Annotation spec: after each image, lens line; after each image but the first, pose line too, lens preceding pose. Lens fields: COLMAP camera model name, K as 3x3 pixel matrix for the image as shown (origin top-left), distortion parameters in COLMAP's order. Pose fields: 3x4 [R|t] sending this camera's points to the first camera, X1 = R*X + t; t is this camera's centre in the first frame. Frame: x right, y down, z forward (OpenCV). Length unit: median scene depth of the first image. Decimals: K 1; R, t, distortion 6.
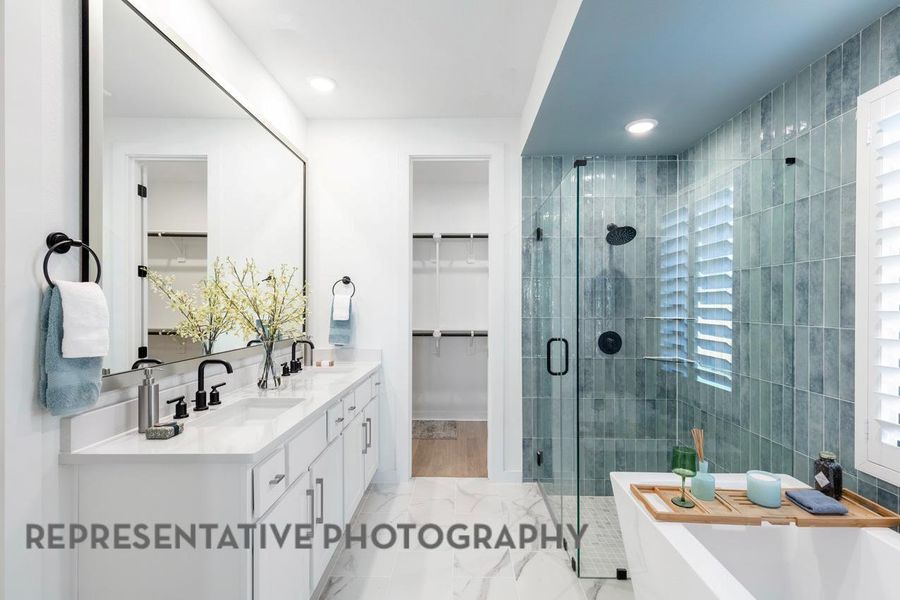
lens RADIAL K [[402.2, 0, 450.6], [0, 402.2, 308.4], [0, 0, 1]] dist [-0.000058, -0.000335]
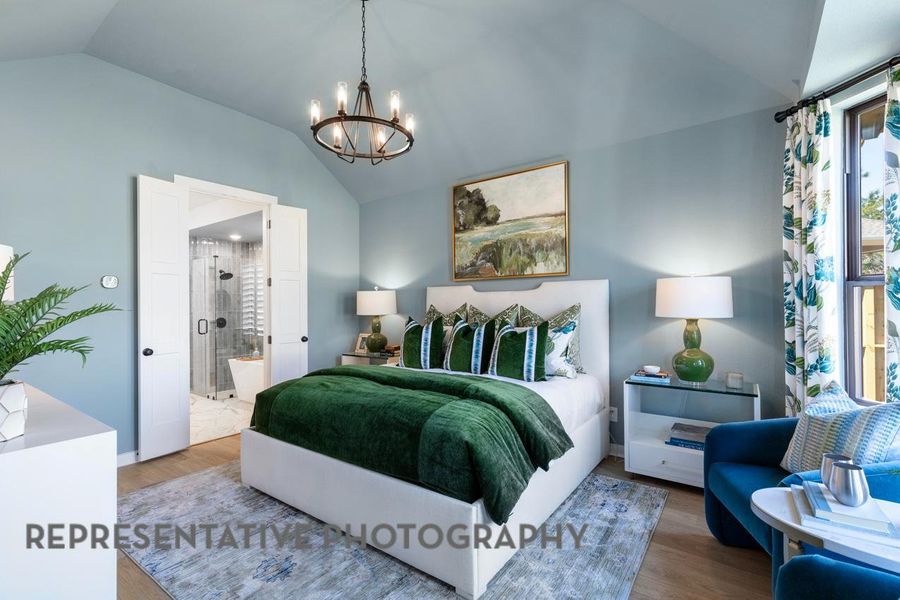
lens RADIAL K [[346.1, 0, 427.1], [0, 346.1, 308.9], [0, 0, 1]] dist [-0.000820, -0.000080]
pose [[0.556395, -0.006217, 0.830894, -0.642780], [0.007508, 0.999969, 0.002455, 0.013788], [-0.830884, 0.004872, 0.556425, -1.168668]]
